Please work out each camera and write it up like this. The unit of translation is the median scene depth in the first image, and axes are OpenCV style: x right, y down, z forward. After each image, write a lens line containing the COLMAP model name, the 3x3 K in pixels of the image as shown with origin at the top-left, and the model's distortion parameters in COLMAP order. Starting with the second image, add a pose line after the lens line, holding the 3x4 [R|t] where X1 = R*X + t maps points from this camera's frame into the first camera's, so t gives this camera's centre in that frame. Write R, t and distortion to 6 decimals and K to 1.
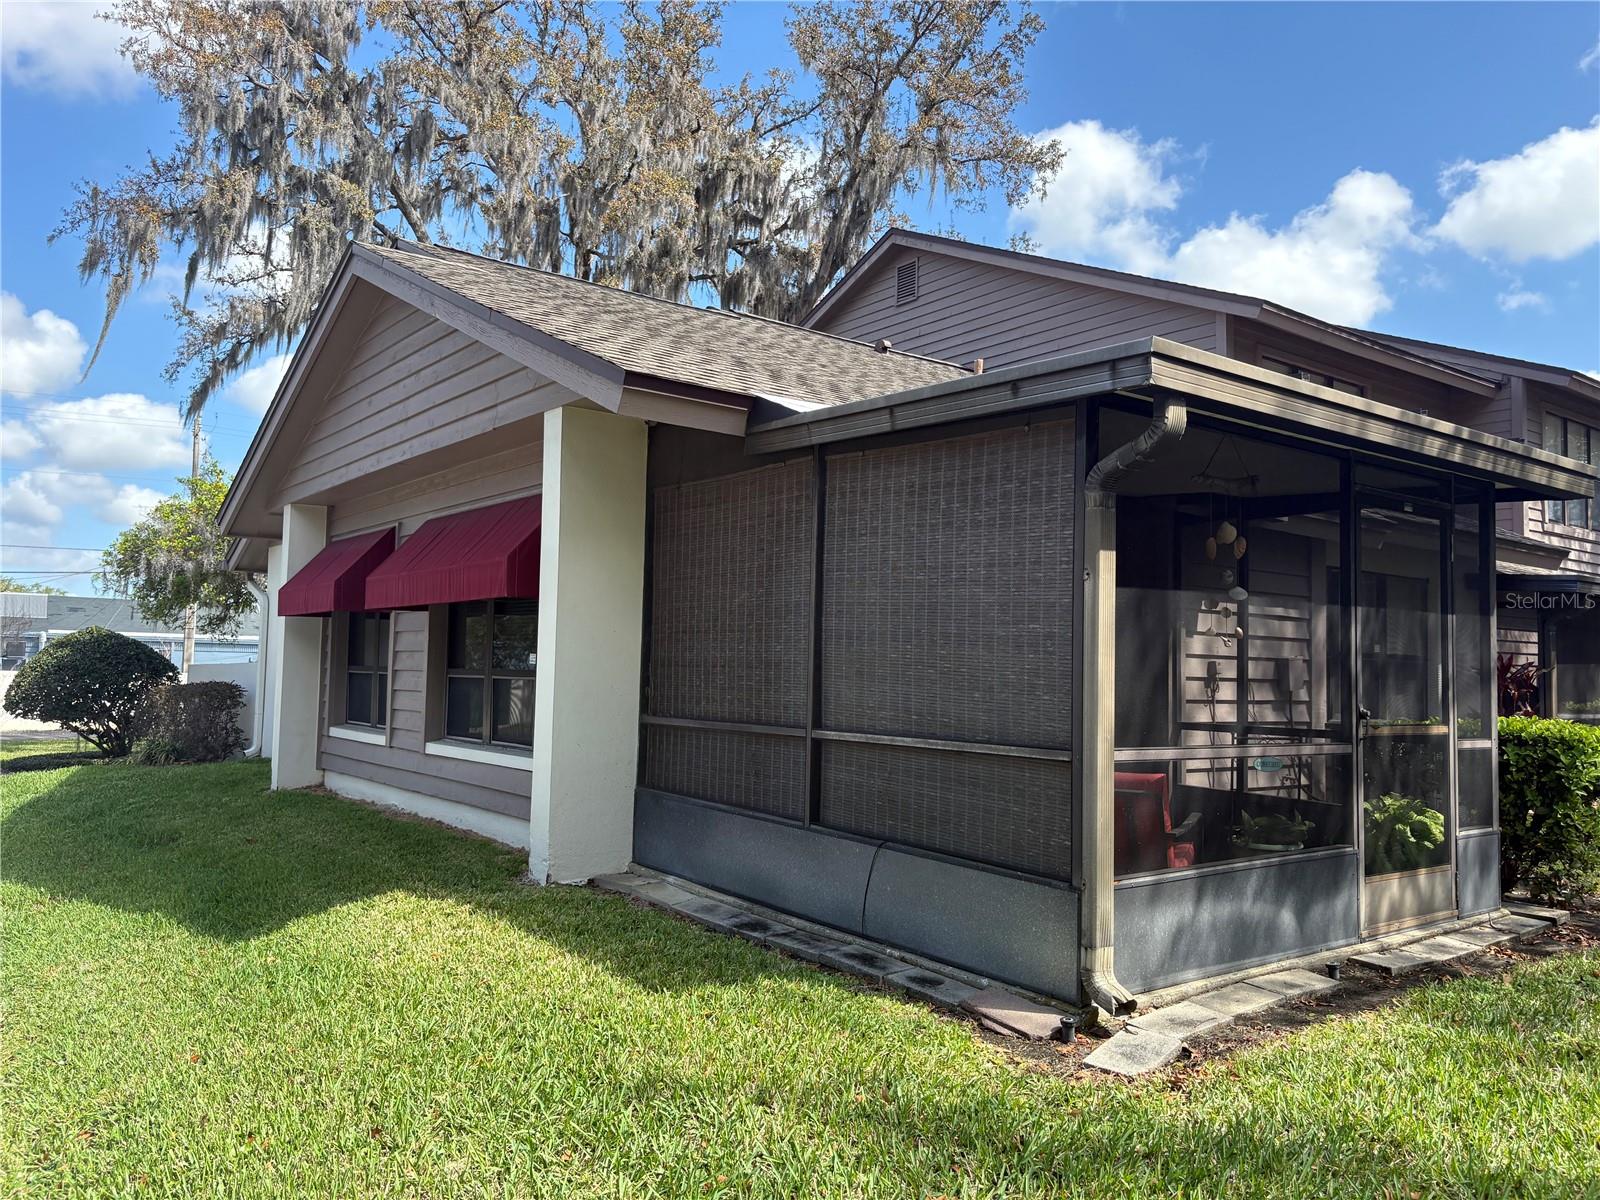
lens RADIAL K [[1210.1, 0, 790.7], [0, 1210.1, 599.8], [0, 0, 1]] dist [0.050919, -0.061329]
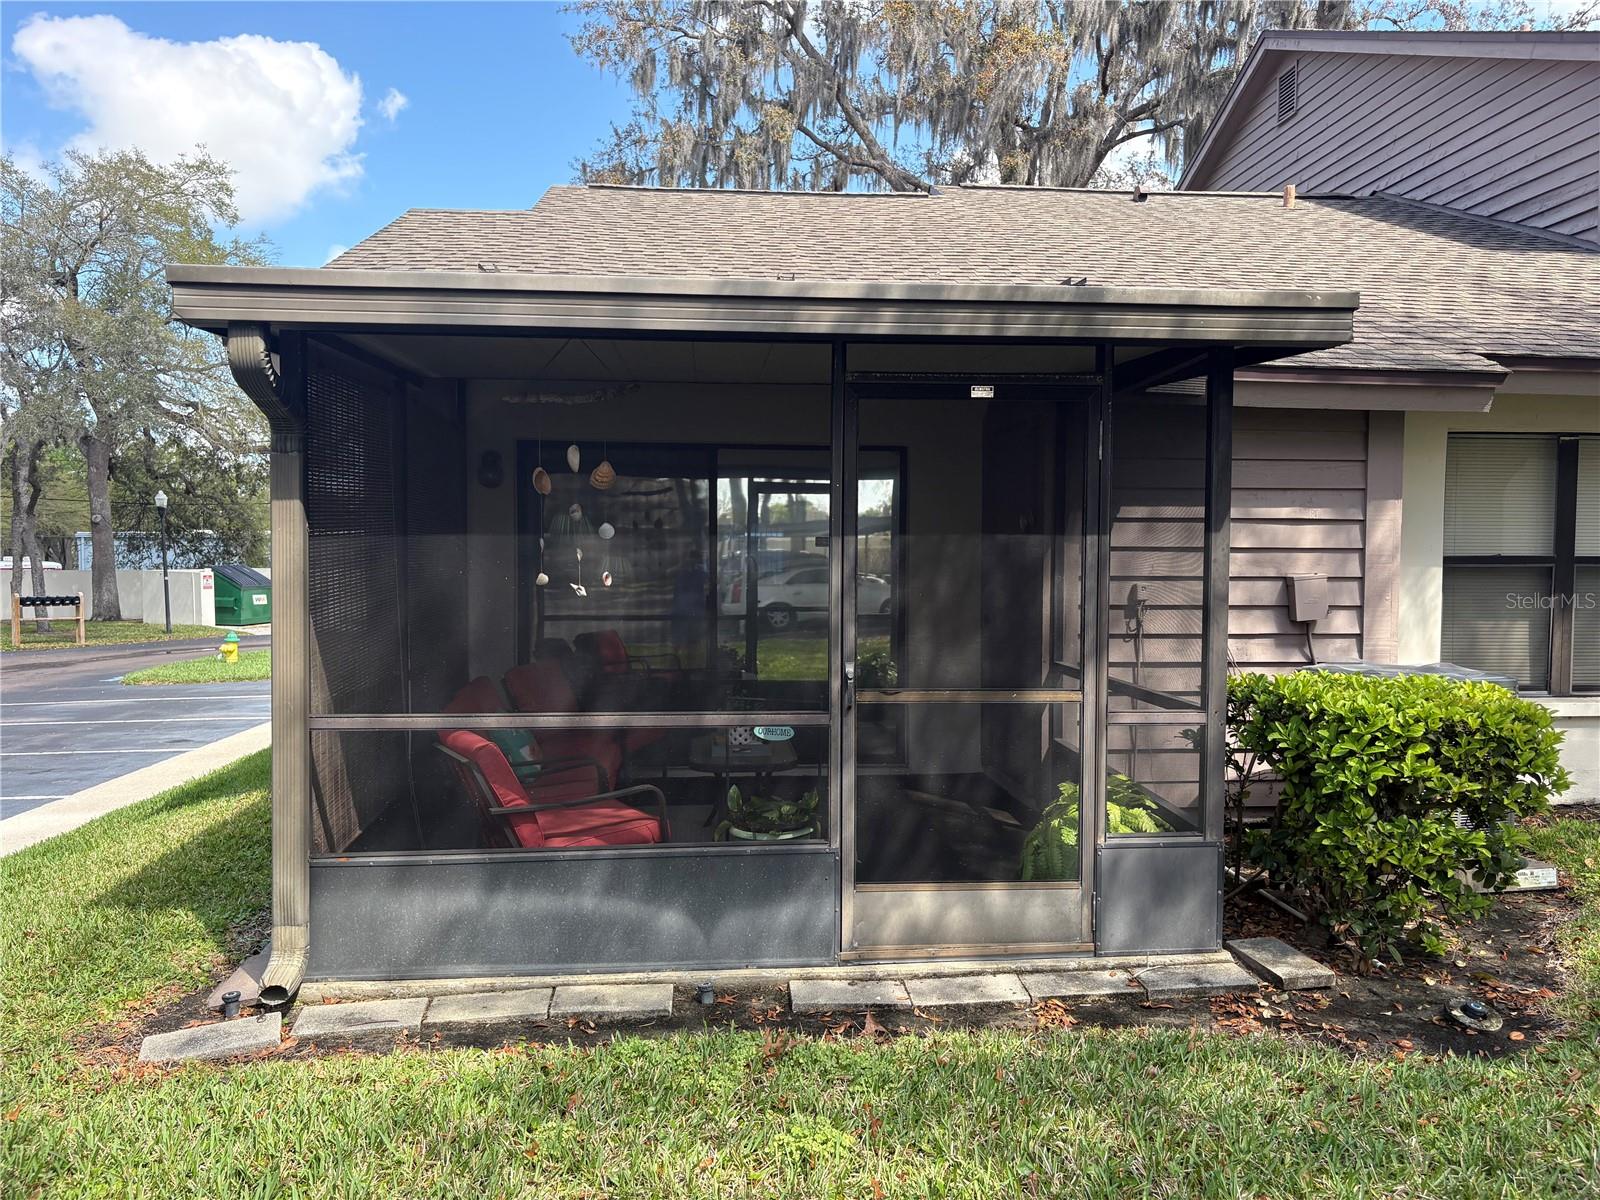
lens RADIAL K [[1210.1, 0, 797.1], [0, 1210.1, 605.4], [0, 0, 1]] dist [0.050919, -0.061329]
pose [[0.843685, 0.004599, -0.536818, 0.645691], [0.047200, 0.995455, 0.082710, -0.011214], [0.534759, -0.095119, 0.839634, 0.264304]]
